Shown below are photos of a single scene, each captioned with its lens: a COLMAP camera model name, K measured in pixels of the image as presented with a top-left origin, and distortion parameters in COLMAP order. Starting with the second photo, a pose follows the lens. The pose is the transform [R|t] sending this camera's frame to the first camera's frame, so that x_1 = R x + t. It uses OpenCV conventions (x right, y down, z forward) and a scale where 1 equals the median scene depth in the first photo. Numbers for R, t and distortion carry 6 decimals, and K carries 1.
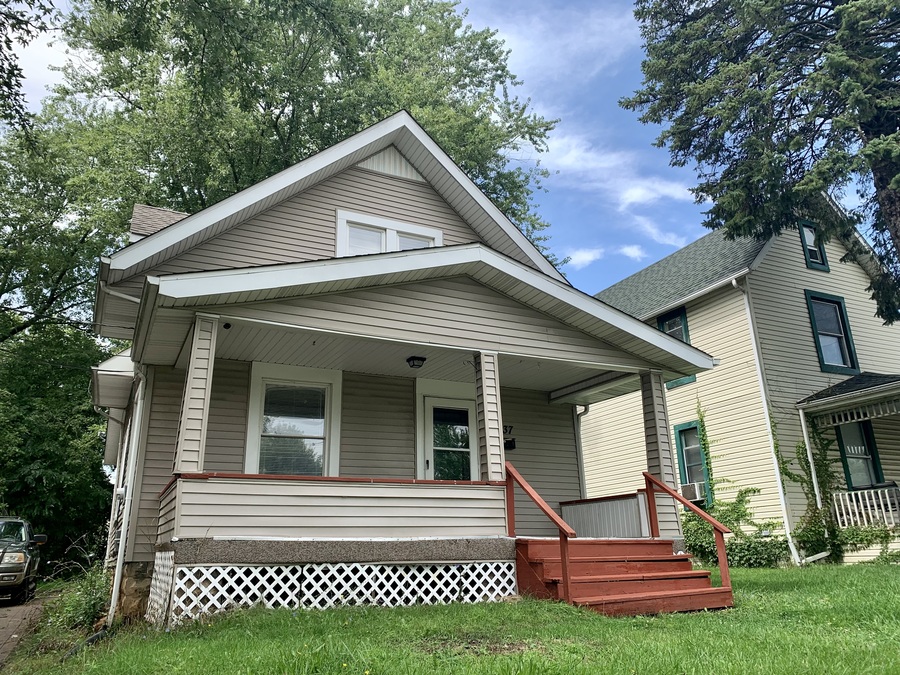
lens RADIAL K [[683.0, 0, 454.4], [0, 683.0, 333.6], [0, 0, 1]] dist [0.007469, -0.009431]
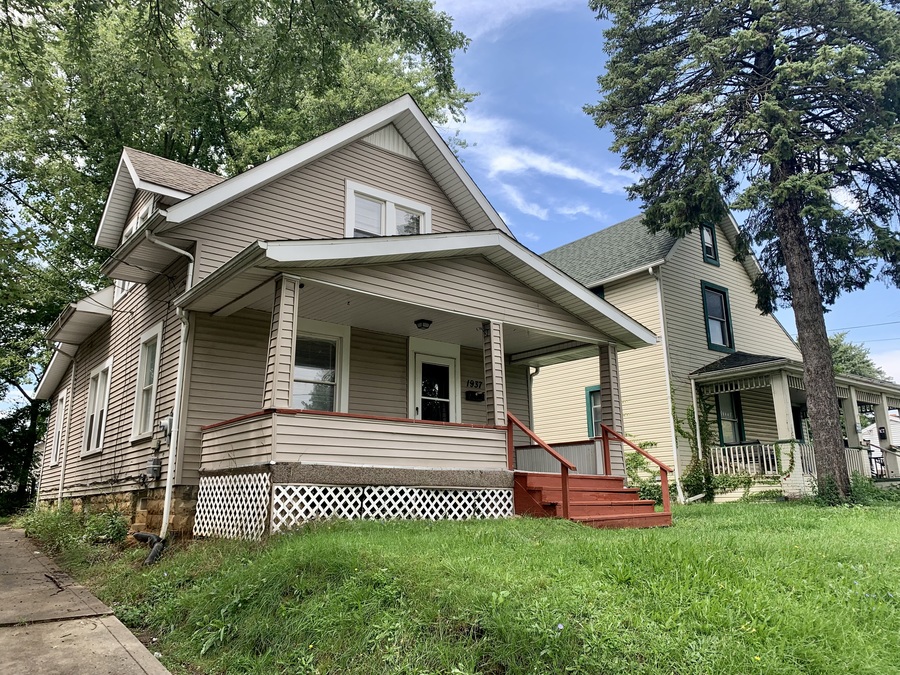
lens RADIAL K [[683.0, 0, 444.2], [0, 683.0, 335.3], [0, 0, 1]] dist [0.007469, -0.009431]
pose [[0.978507, 0.062275, 0.196585, -0.217276], [-0.075629, 0.995258, 0.061164, -0.010991], [-0.191843, -0.074717, 0.978577, -0.129928]]
